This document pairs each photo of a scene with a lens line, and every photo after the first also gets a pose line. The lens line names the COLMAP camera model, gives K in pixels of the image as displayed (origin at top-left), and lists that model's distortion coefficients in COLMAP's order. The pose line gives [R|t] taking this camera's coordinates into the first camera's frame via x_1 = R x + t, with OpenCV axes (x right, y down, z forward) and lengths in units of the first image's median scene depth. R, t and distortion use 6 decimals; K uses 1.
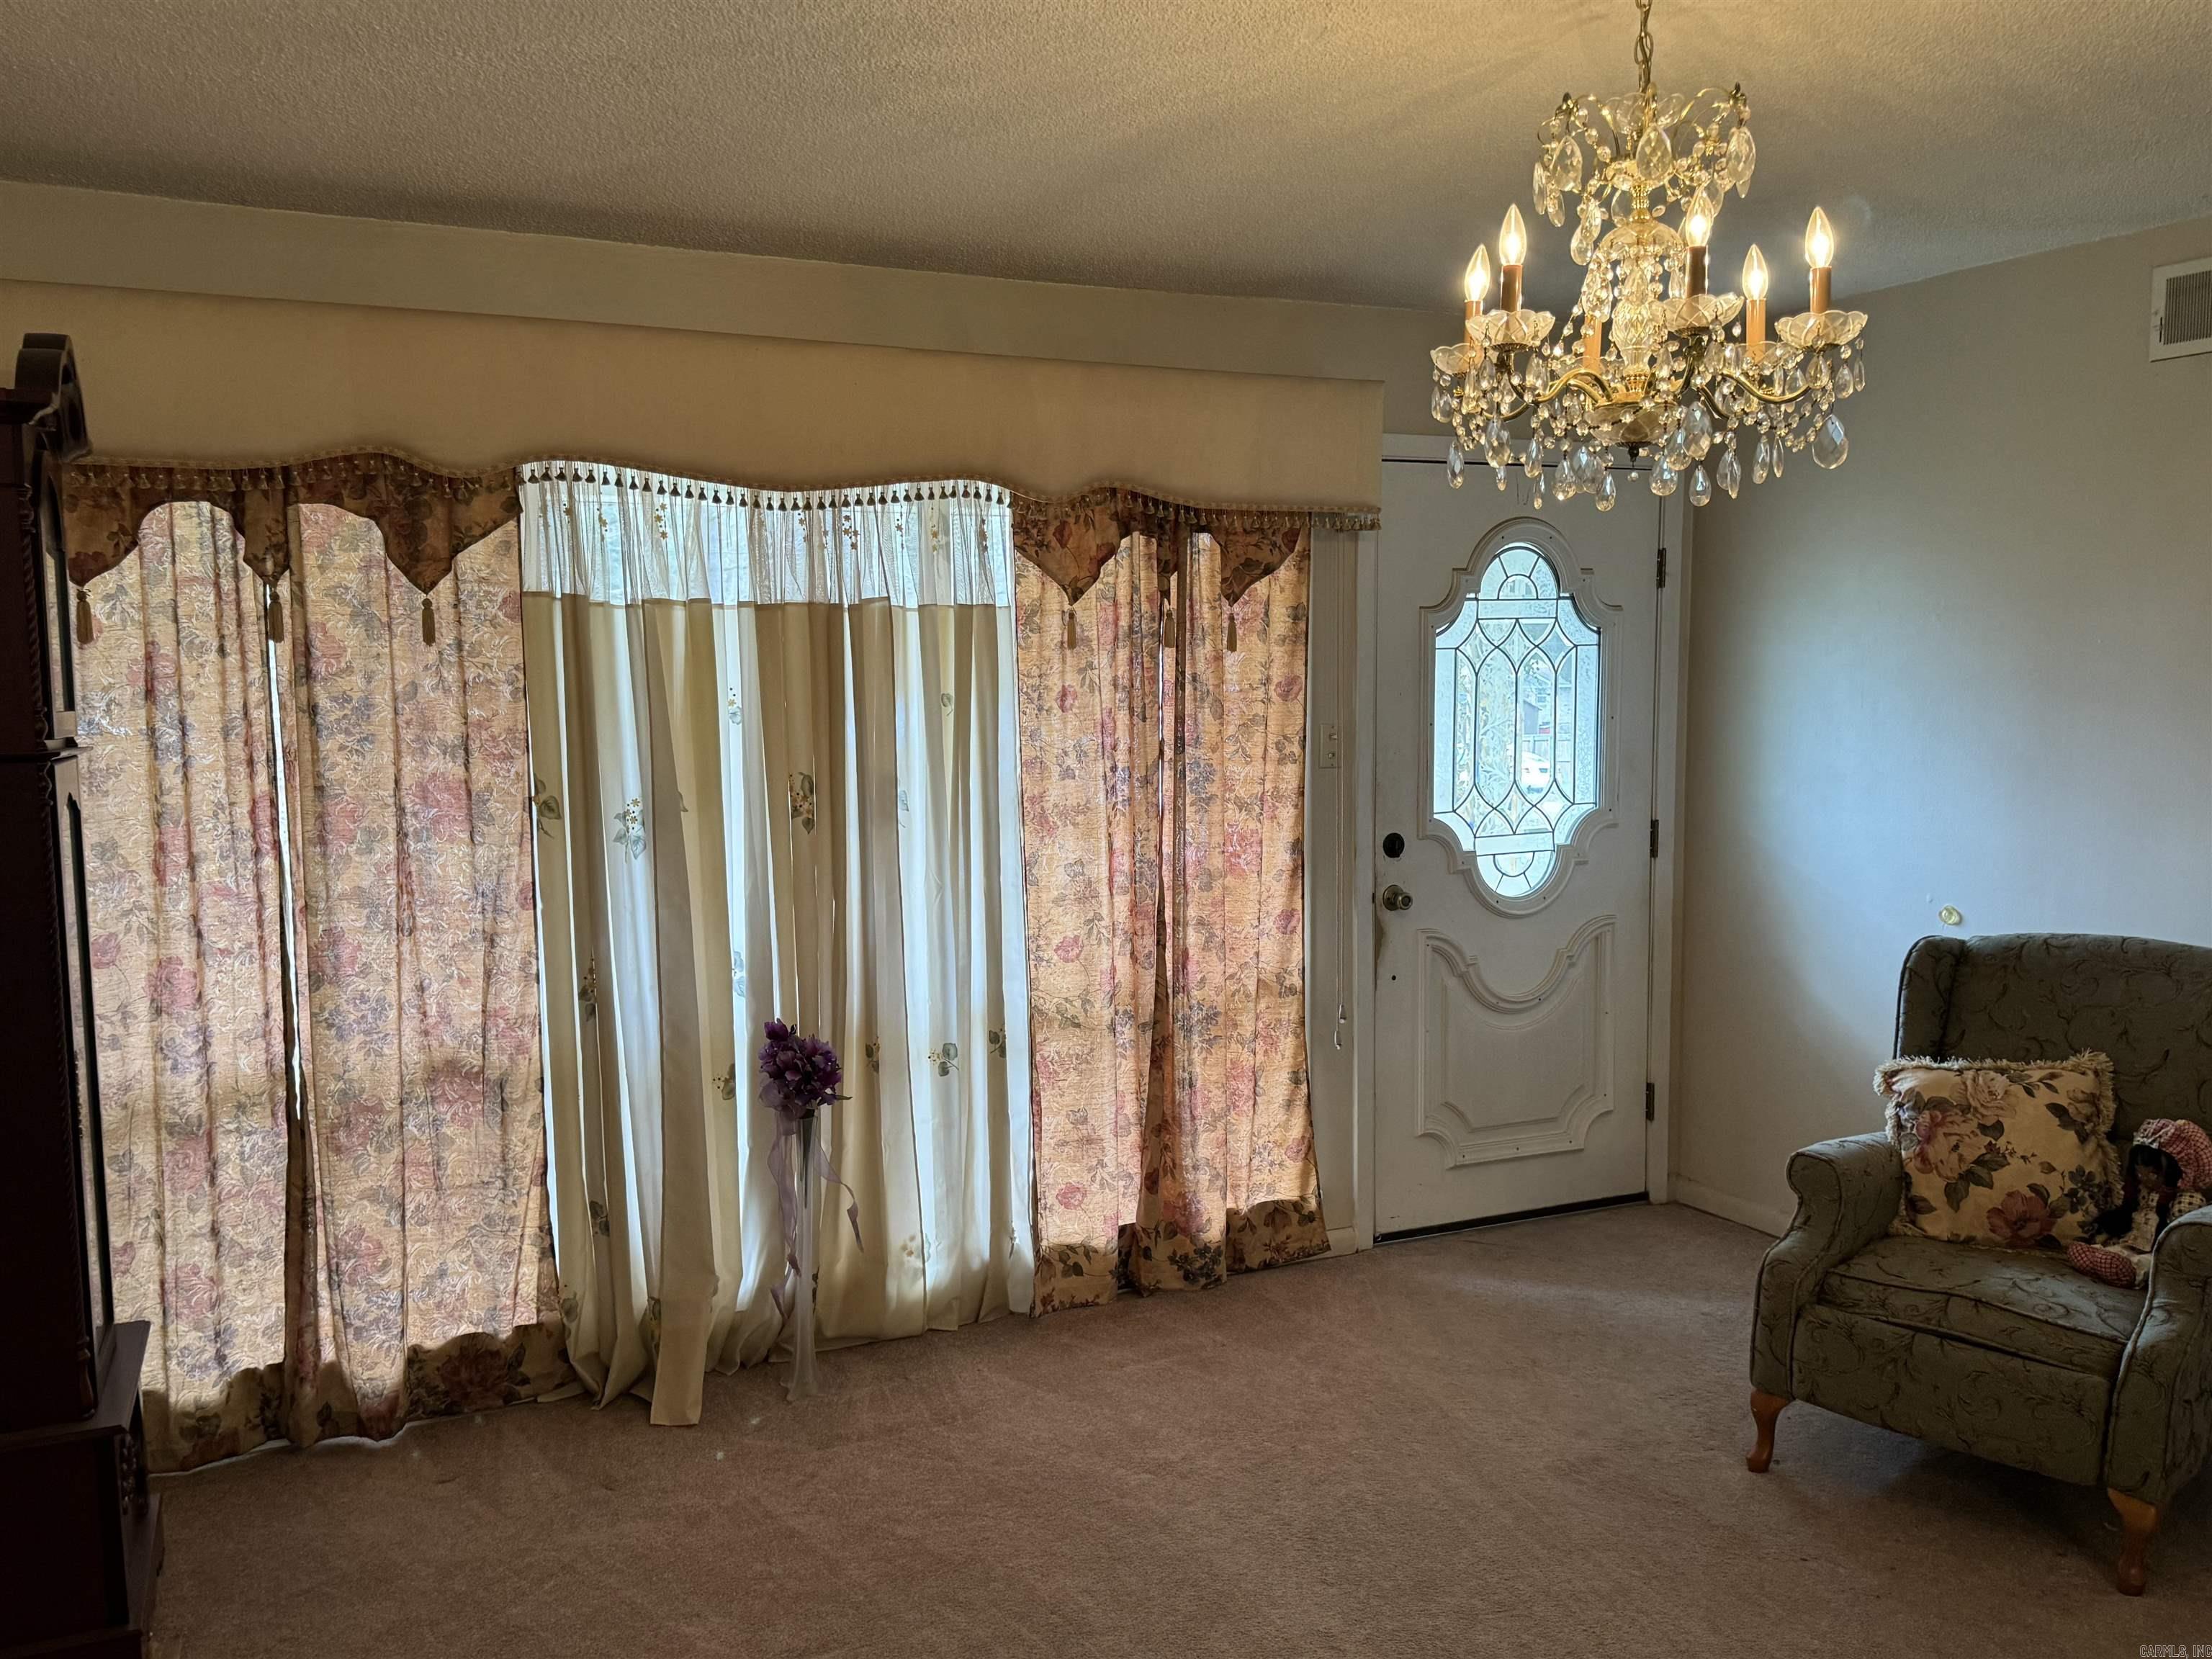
lens RADIAL K [[1807.5, 0, 1096.4], [0, 1807.5, 837.2], [0, 0, 1]] dist [0.122762, -0.234167]
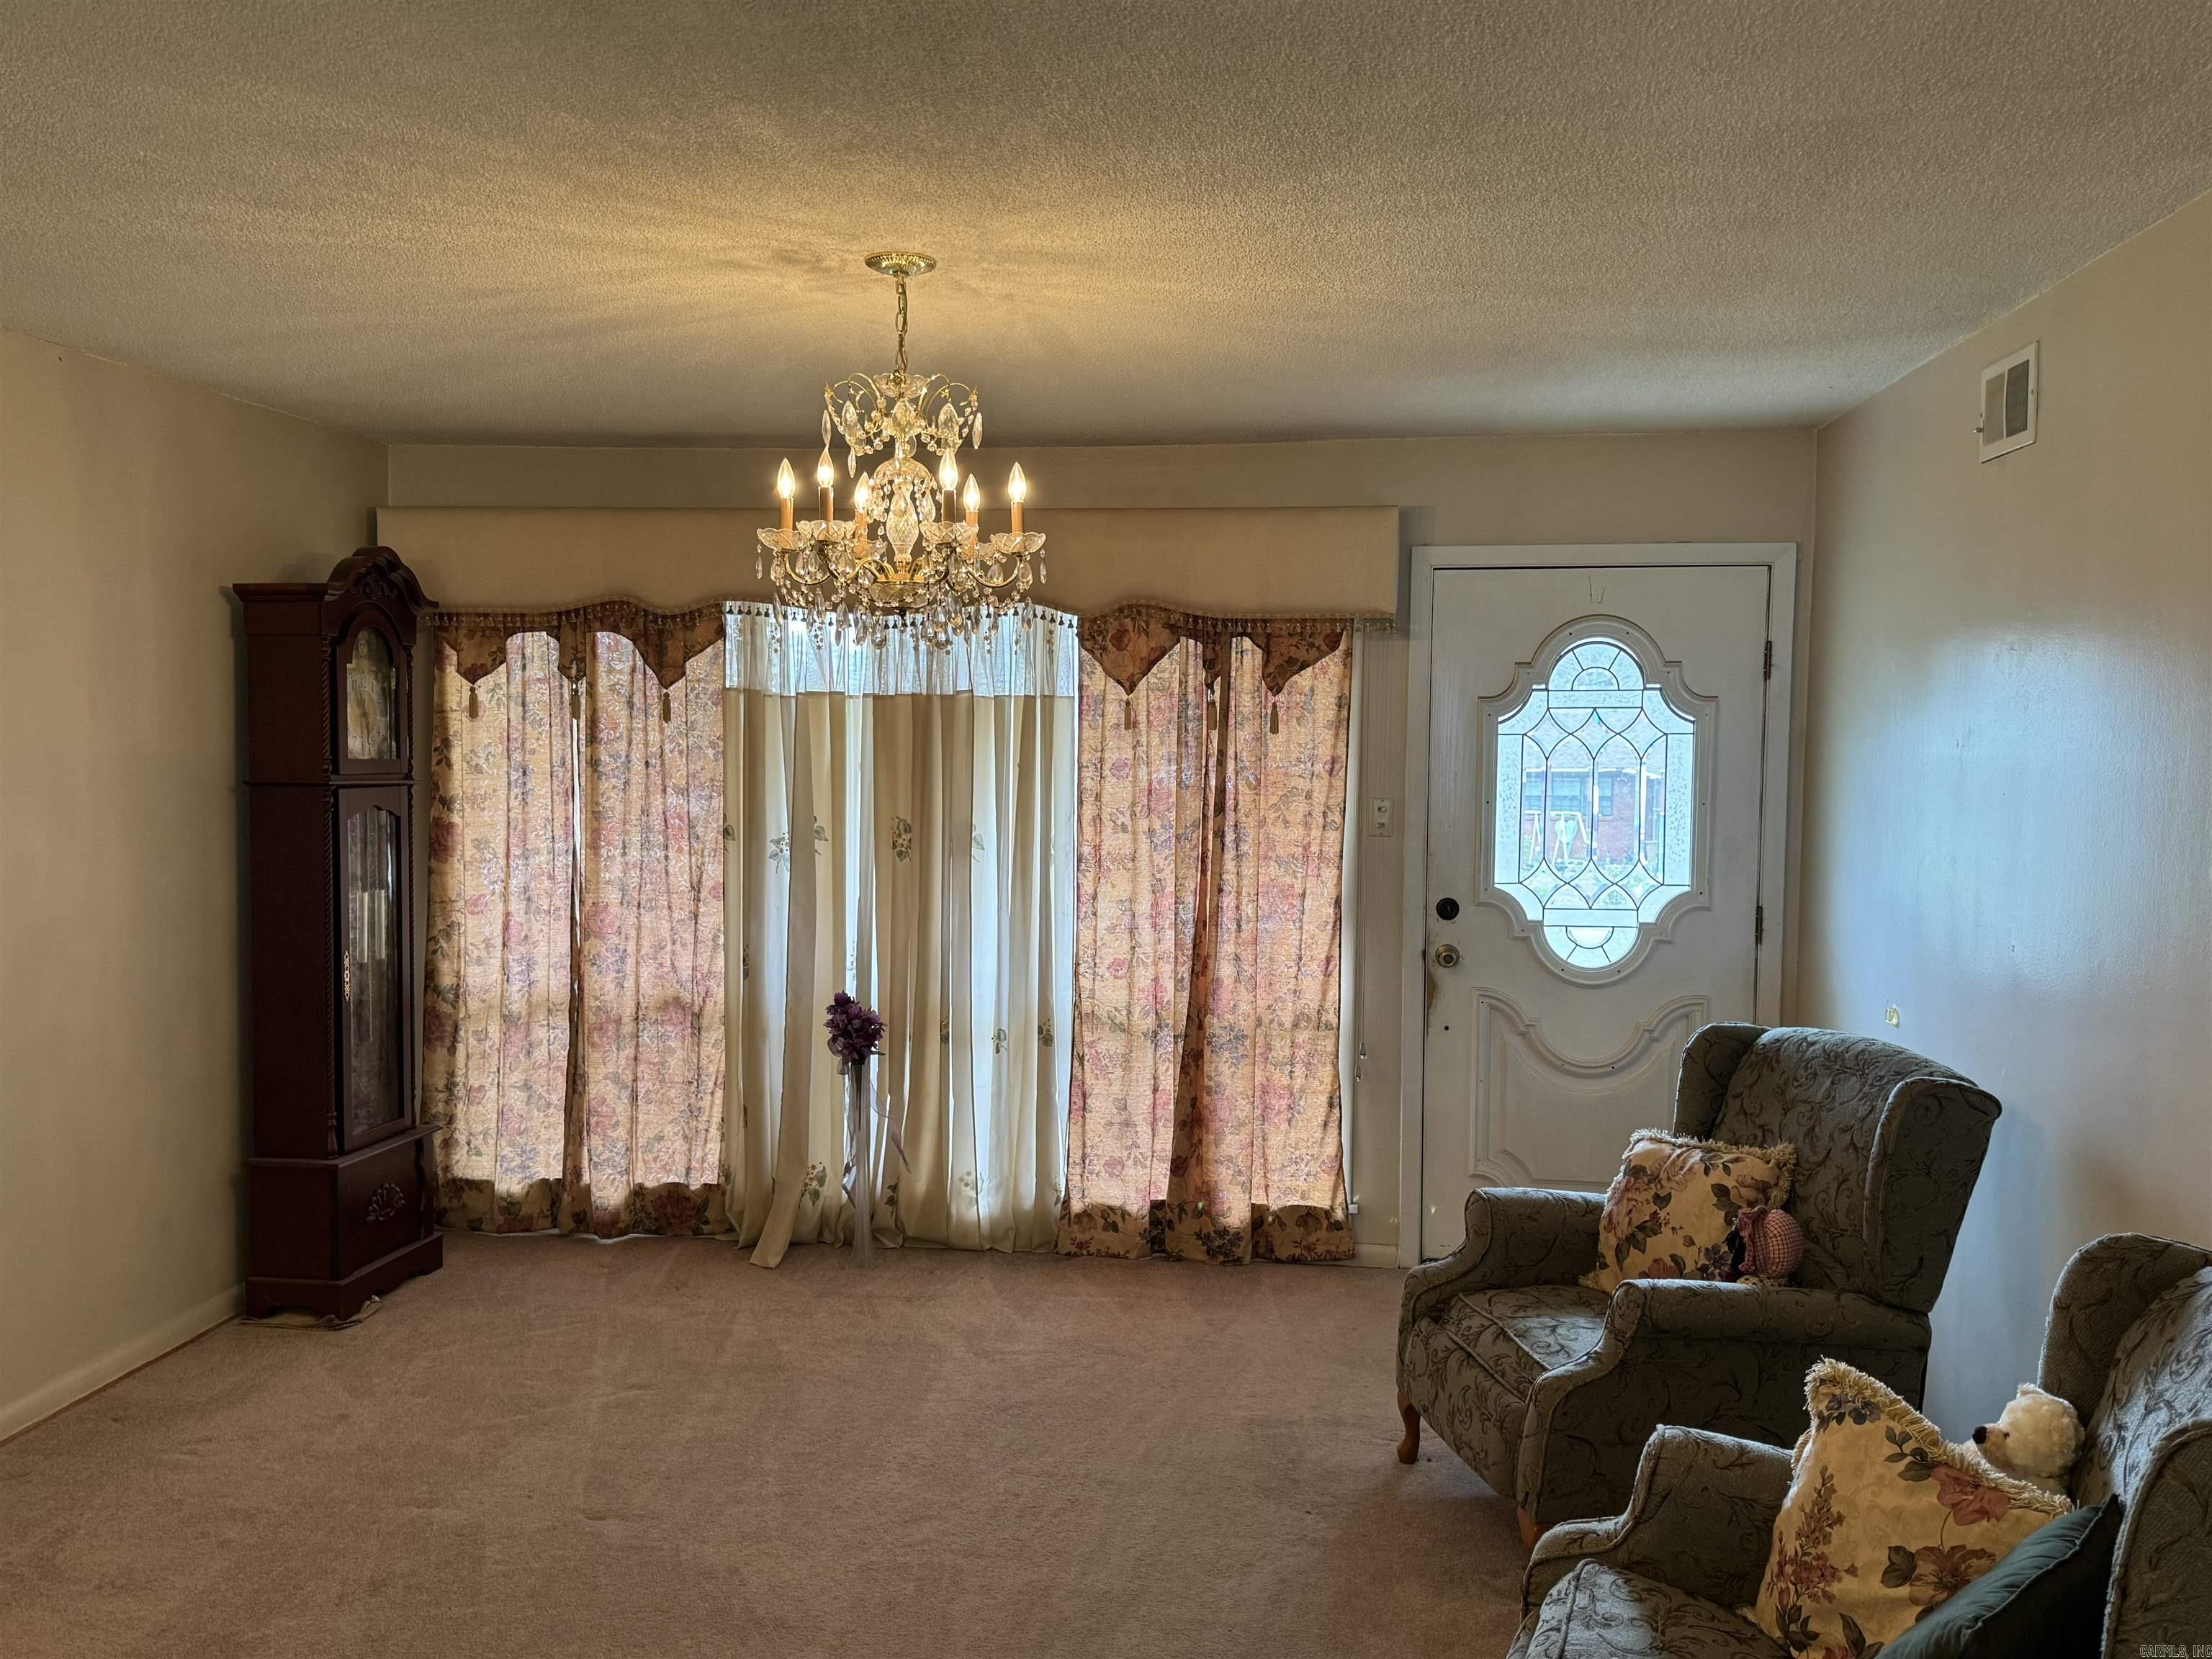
lens RADIAL K [[1832.6, 0, 1099.5], [0, 1832.6, 835.7], [0, 0, 1]] dist [0.130034, -0.196713]
pose [[0.838015, 0.050556, -0.543300, 0.752564], [-0.067344, 0.997669, -0.011037, -0.017208], [0.541475, 0.045837, 0.839466, -0.088628]]
